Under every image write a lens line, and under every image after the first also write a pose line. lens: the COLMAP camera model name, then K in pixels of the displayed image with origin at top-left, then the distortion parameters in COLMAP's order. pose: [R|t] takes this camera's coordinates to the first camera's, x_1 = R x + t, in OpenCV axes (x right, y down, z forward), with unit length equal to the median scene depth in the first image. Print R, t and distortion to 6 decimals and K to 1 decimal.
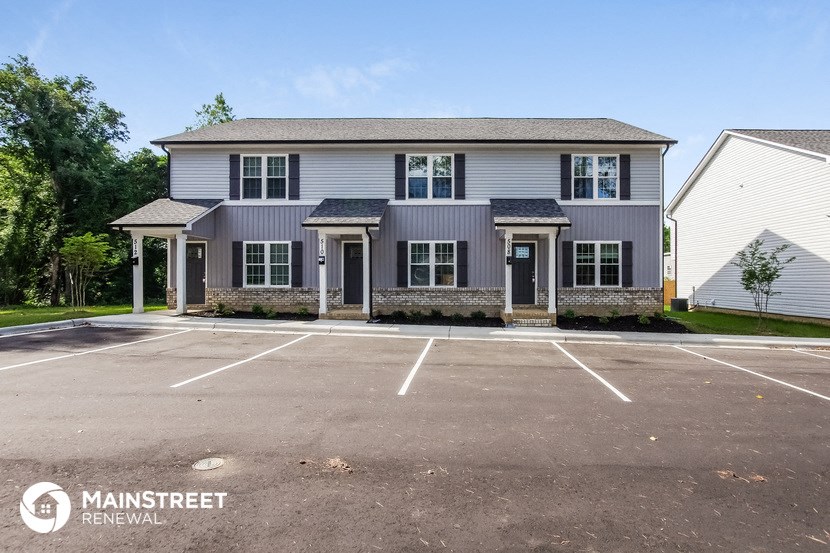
lens RADIAL K [[364.2, 0, 410.1], [0, 364.2, 285.7], [0, 0, 1]] dist [-0.008002, -0.000041]
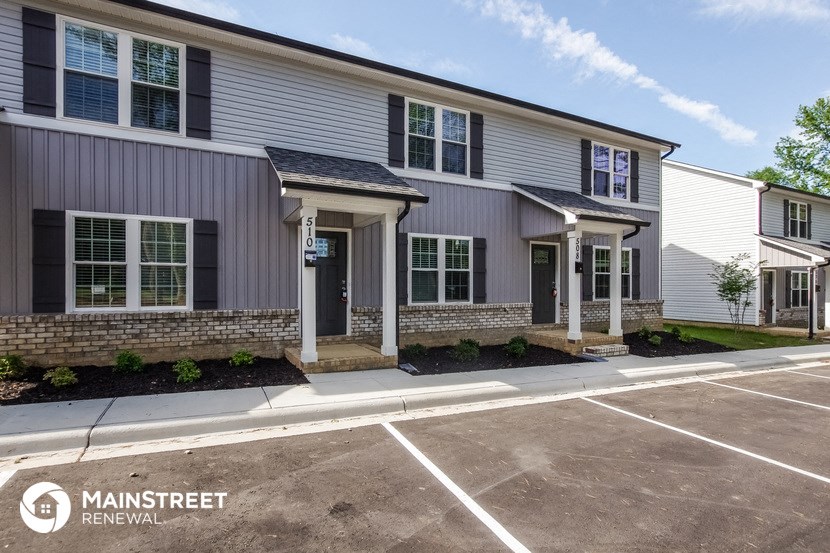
lens RADIAL K [[795.1, 0, 415.0], [0, 795.1, 306.9], [0, 0, 1]] dist [-0.000338, 0.000302]
pose [[0.708231, -0.017649, 0.705760, -0.881490], [0.020036, 0.999787, 0.004895, 0.000706], [-0.705696, 0.010674, 0.708434, 0.000006]]
